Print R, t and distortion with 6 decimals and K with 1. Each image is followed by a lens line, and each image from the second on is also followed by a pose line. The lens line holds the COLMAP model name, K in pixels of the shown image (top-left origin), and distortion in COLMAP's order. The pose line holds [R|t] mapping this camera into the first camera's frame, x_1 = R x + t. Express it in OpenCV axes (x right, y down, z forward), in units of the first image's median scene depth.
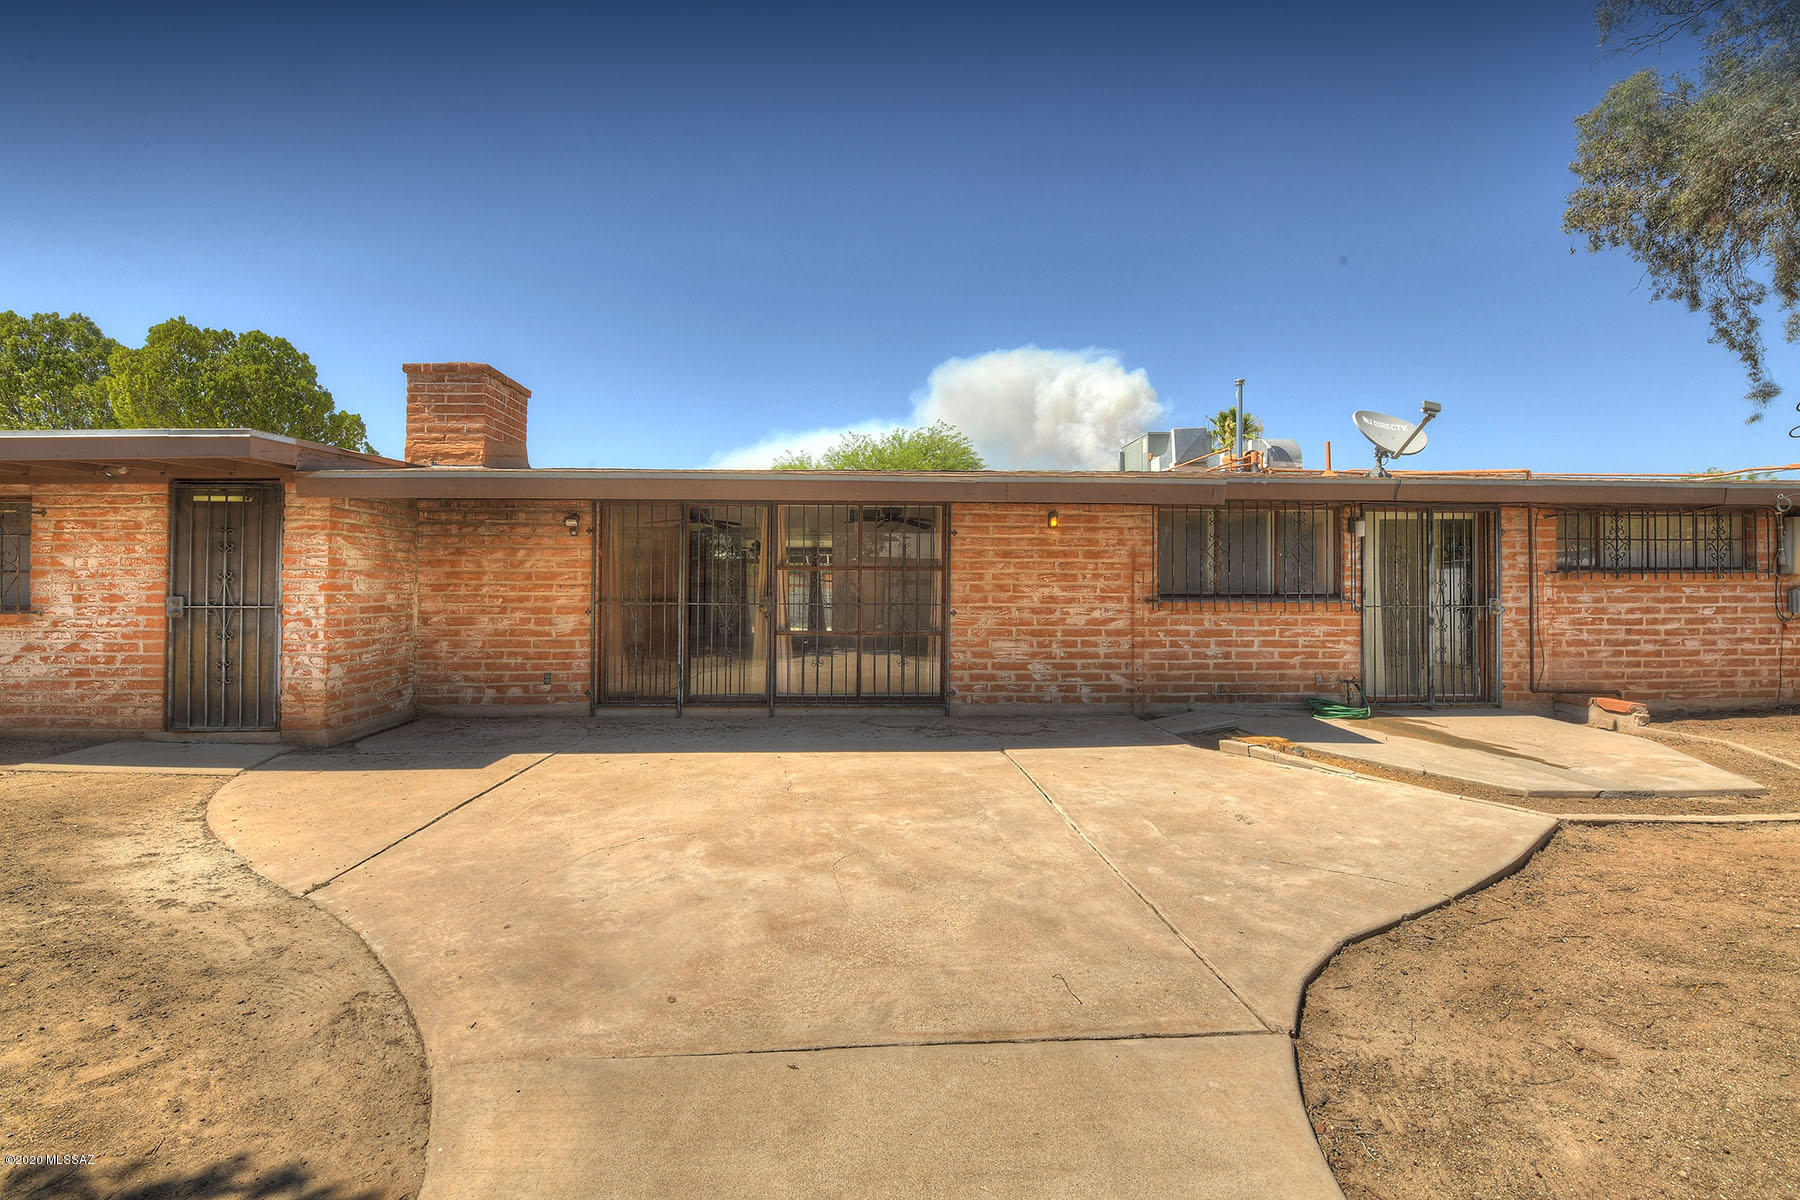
lens RADIAL K [[777.1, 0, 896.4], [0, 777.1, 572.0], [0, 0, 1]] dist [-0.021385, -0.000481]
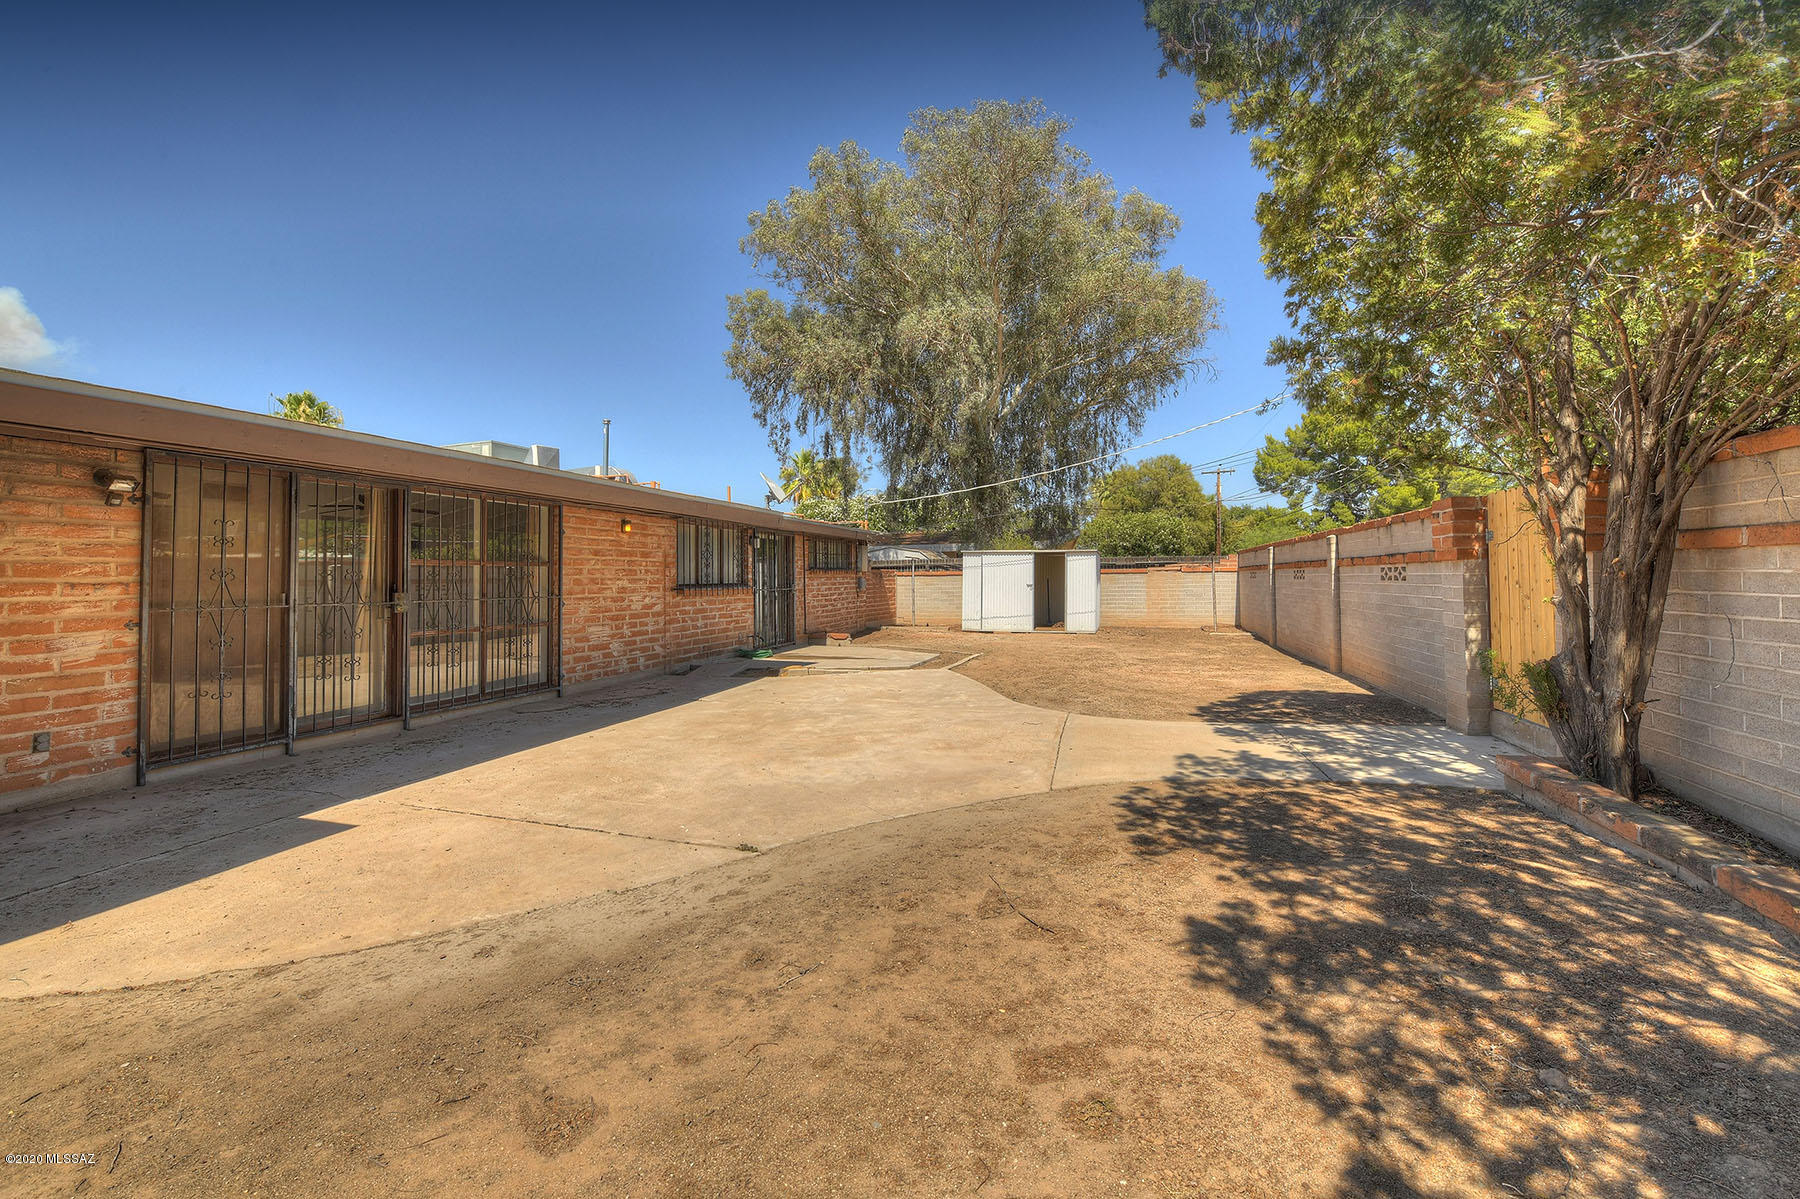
lens RADIAL K [[721.3, 0, 910.7], [0, 721.3, 570.8], [0, 0, 1]] dist [-0.011651, -0.000459]
pose [[0.320649, 0.003290, 0.947193, -0.745983], [-0.004713, 0.999987, -0.001878, 0.004461], [-0.947187, -0.003862, 0.320660, 0.197002]]
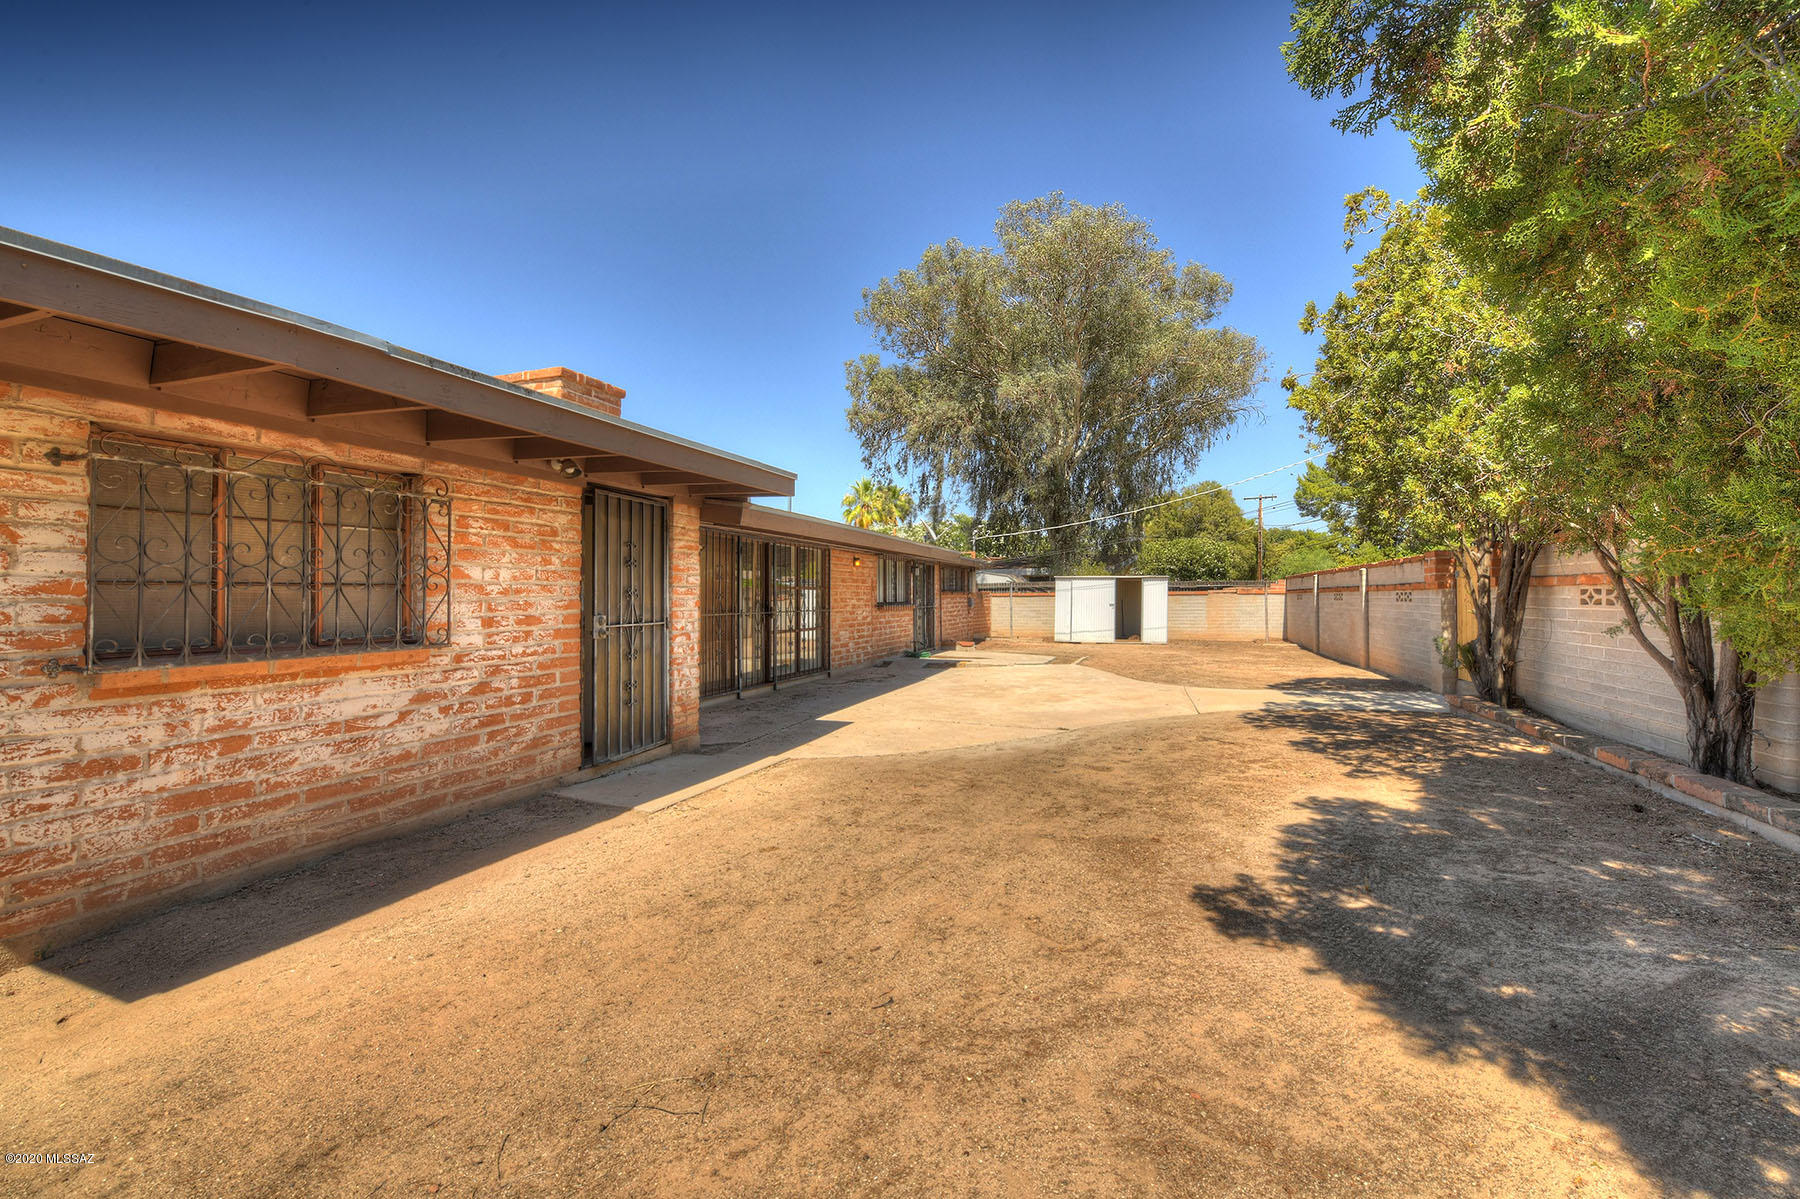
lens RADIAL K [[719.2, 0, 900.0], [0, 719.2, 599.5], [0, 0, 1]] dist [-0.002594, -0.005078]
pose [[0.370496, -0.007019, 0.928808, -1.303413], [-0.007700, 0.999914, 0.010628, 0.001206], [-0.928802, -0.011089, 0.370410, 0.291008]]
